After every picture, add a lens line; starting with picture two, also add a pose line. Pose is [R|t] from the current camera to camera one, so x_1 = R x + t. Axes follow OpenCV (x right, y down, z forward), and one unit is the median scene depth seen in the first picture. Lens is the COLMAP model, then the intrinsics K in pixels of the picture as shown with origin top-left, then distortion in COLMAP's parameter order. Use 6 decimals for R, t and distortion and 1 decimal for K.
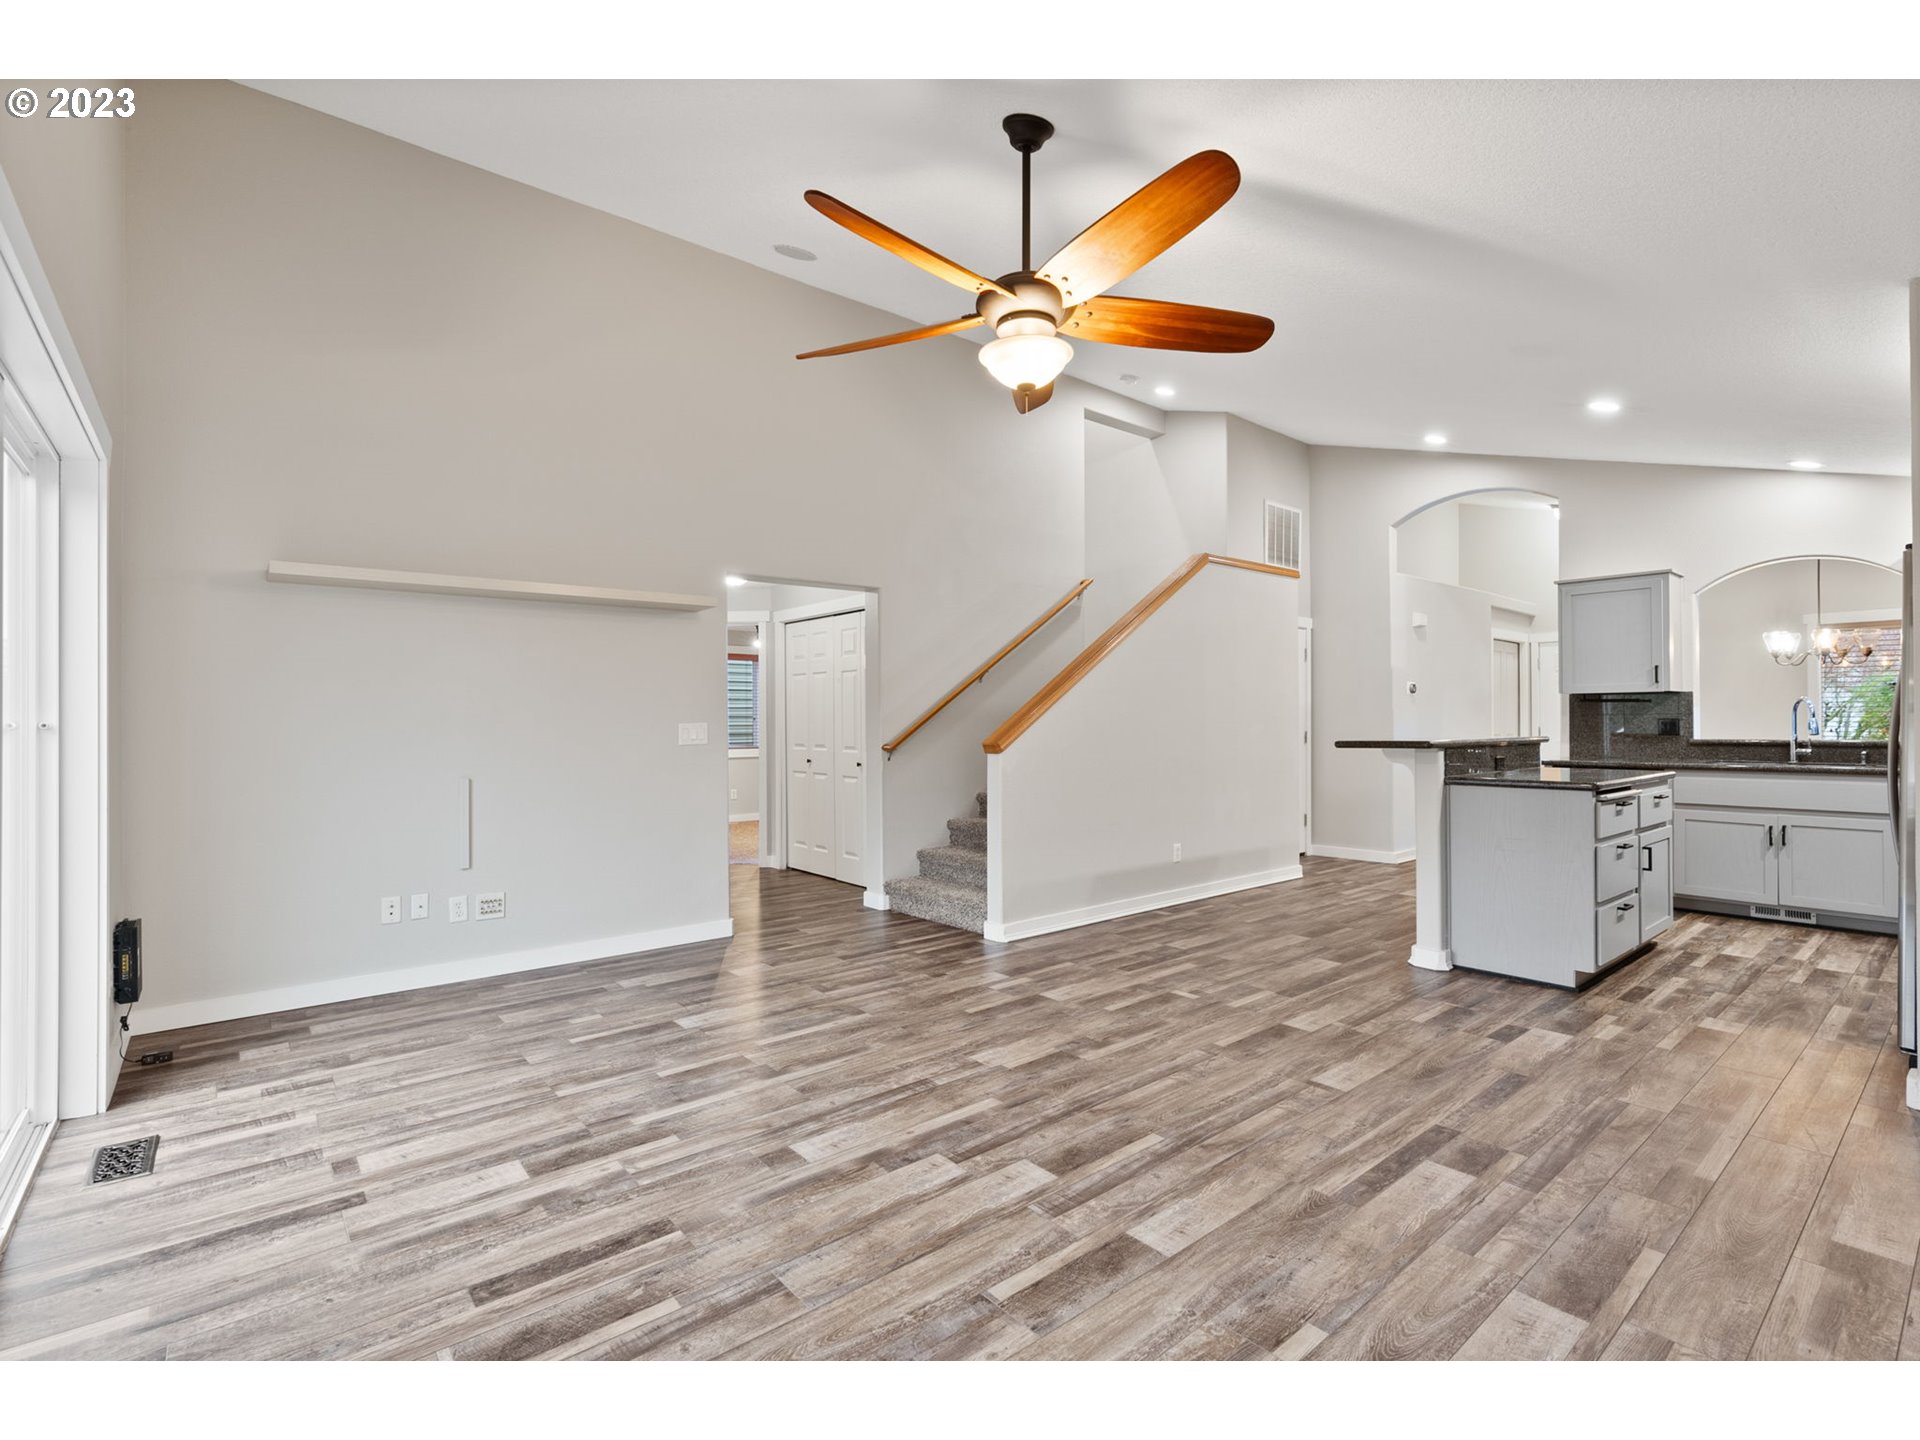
lens RADIAL K [[892.8, 0, 965.8], [0, 892.8, 719.9], [0, 0, 1]] dist [-0.009400, 0.003588]
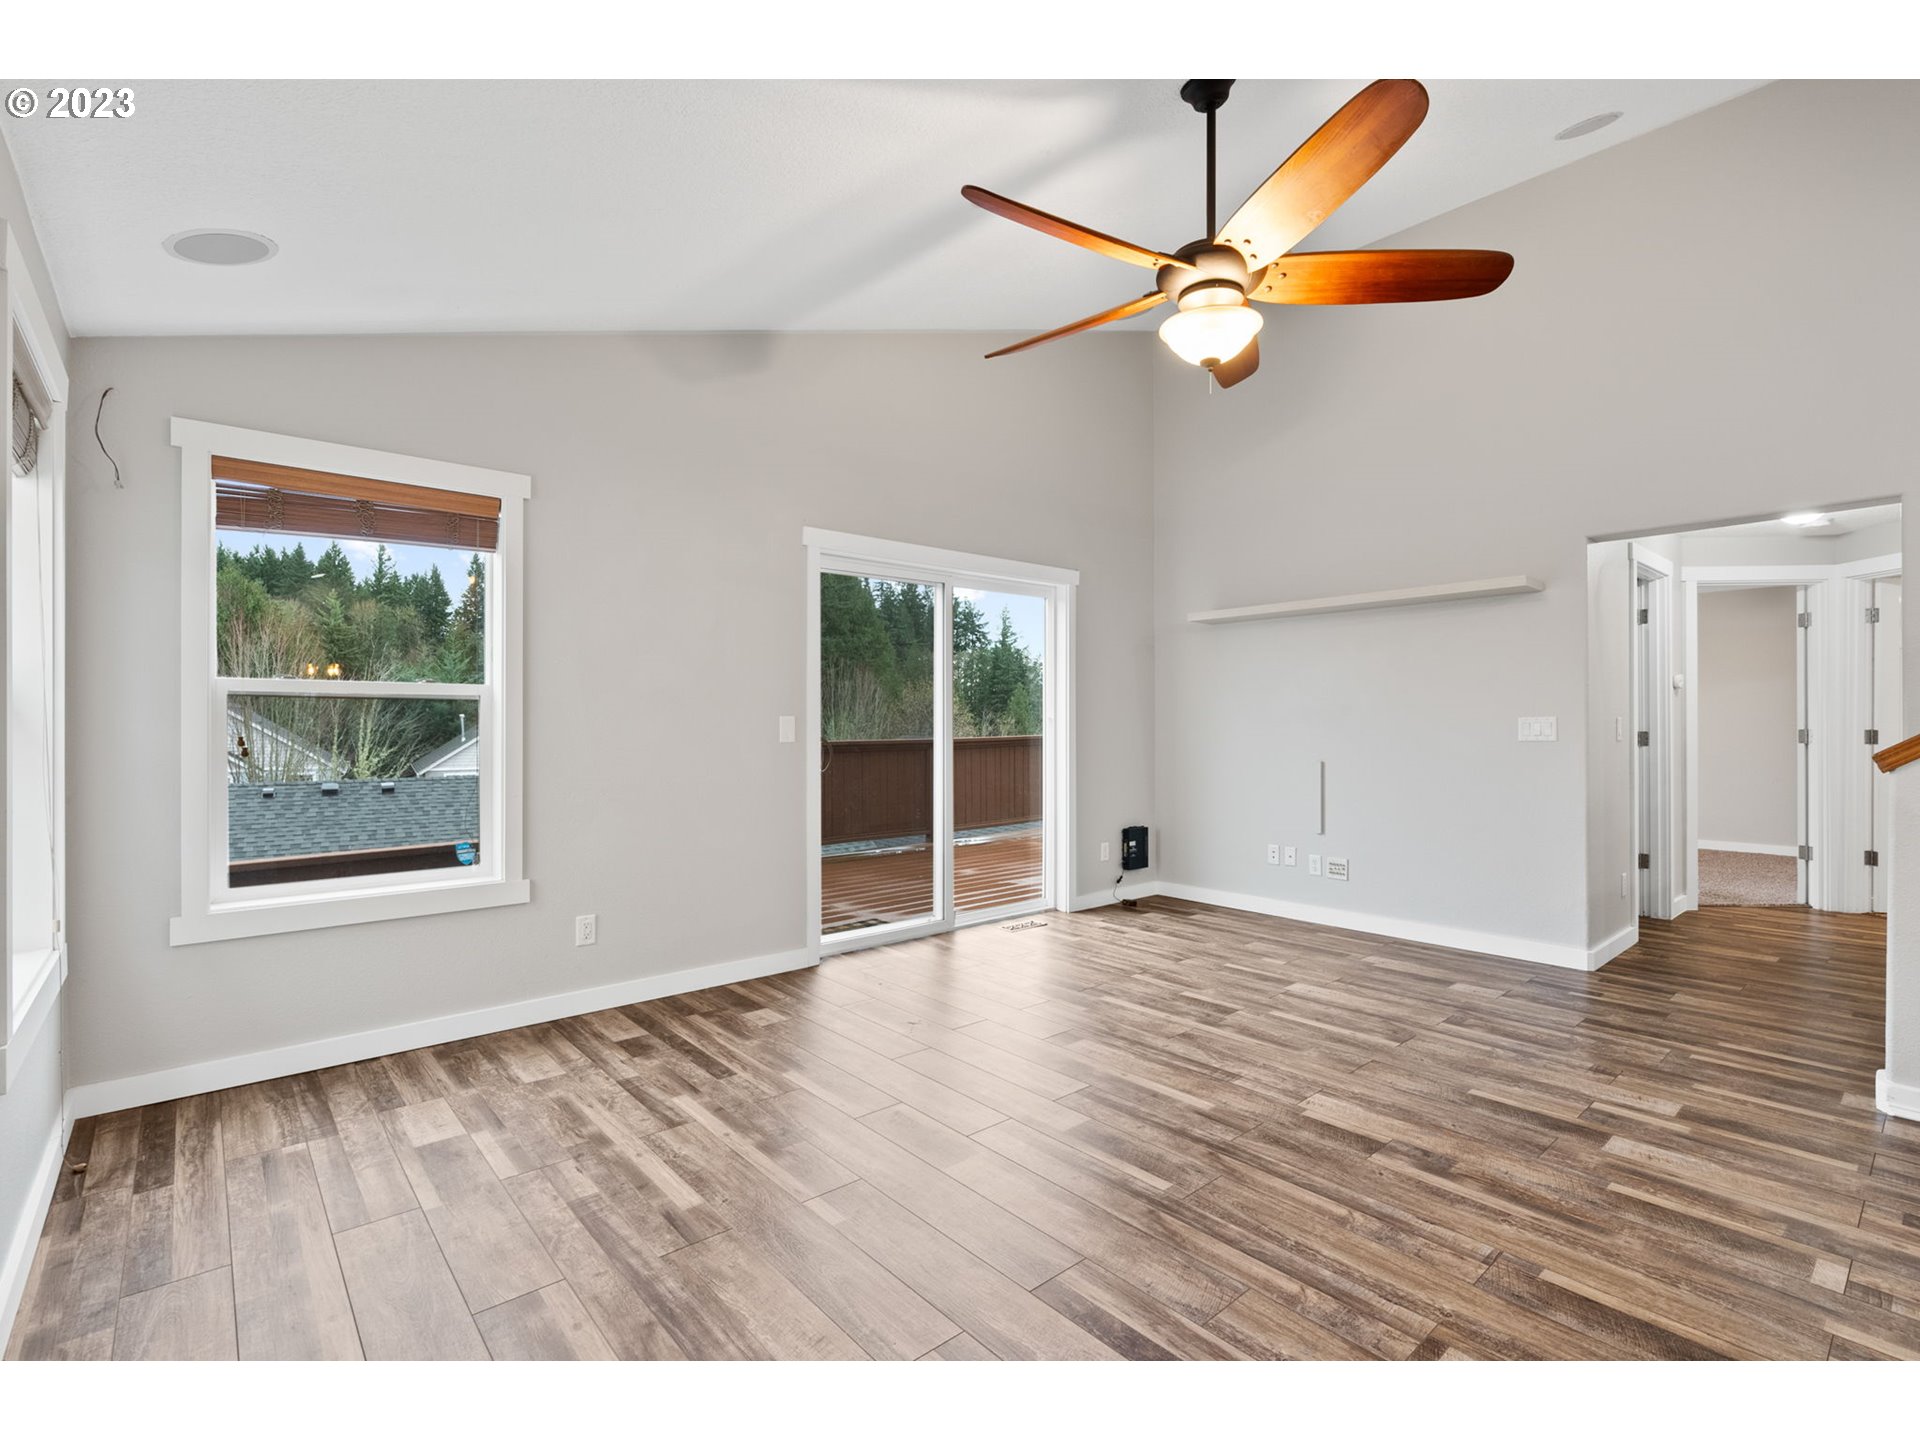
lens RADIAL K [[892.8, 0, 958.6], [0, 892.8, 719.9], [0, 0, 1]] dist [-0.009400, 0.003588]
pose [[0.012463, 0.005945, -0.999905, 0.902320], [0.005785, 0.999965, 0.006018, -0.002470], [0.999906, -0.005860, 0.012428, 0.646251]]
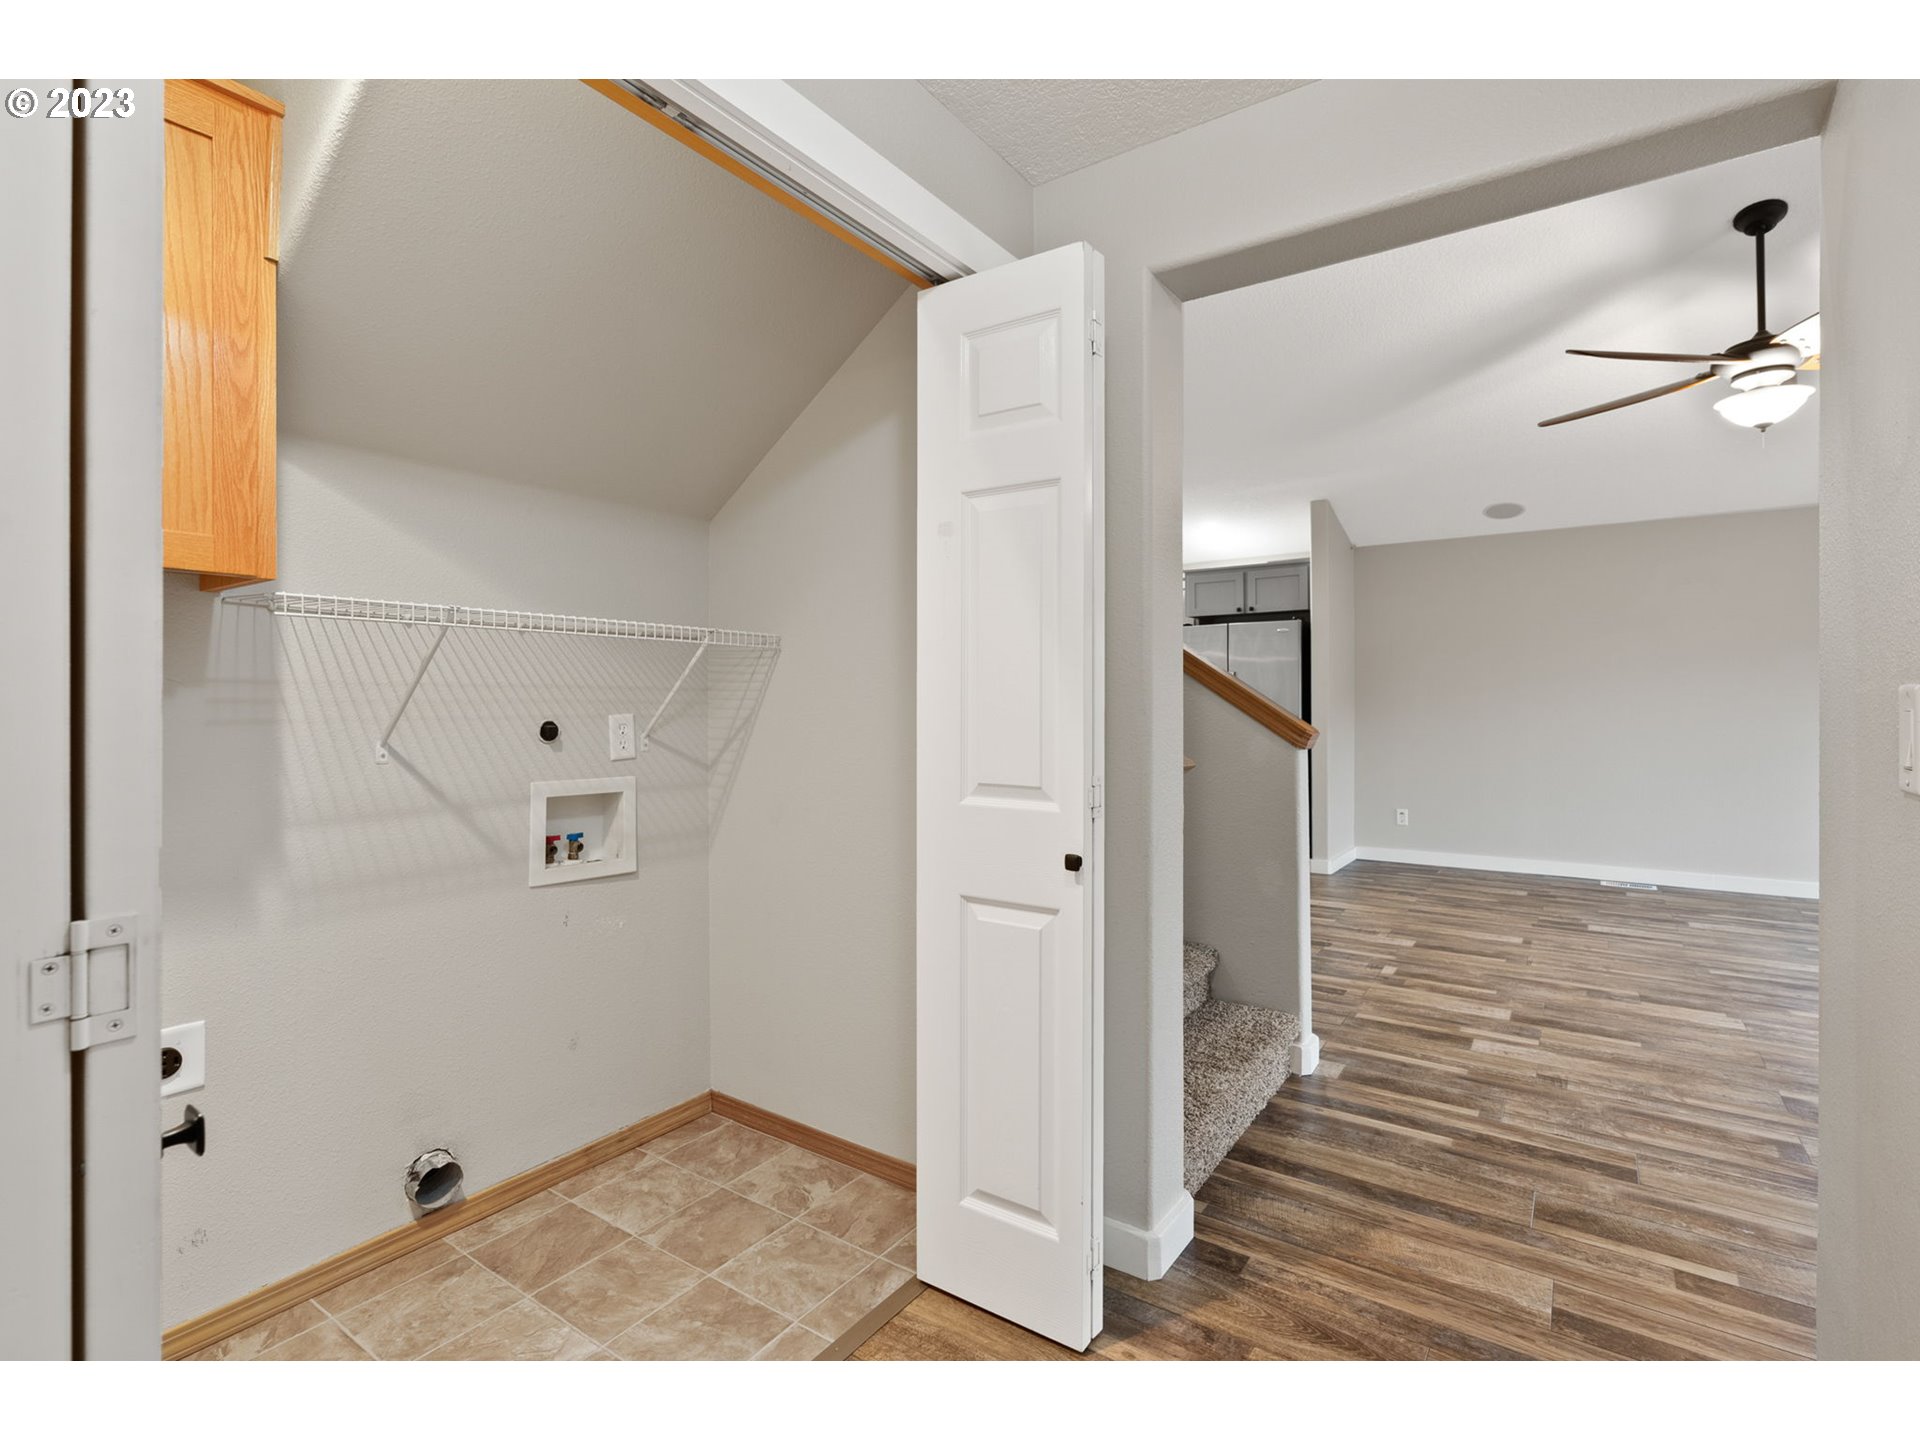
lens RADIAL K [[892.8, 0, 983.9], [0, 892.8, 706.9], [0, 0, 1]] dist [-0.009400, 0.003588]
pose [[-0.270909, 0.003774, 0.962598, -0.732061], [0.002943, 0.999991, -0.003092, 0.020667], [-0.962601, 0.001995, -0.270917, 2.121561]]
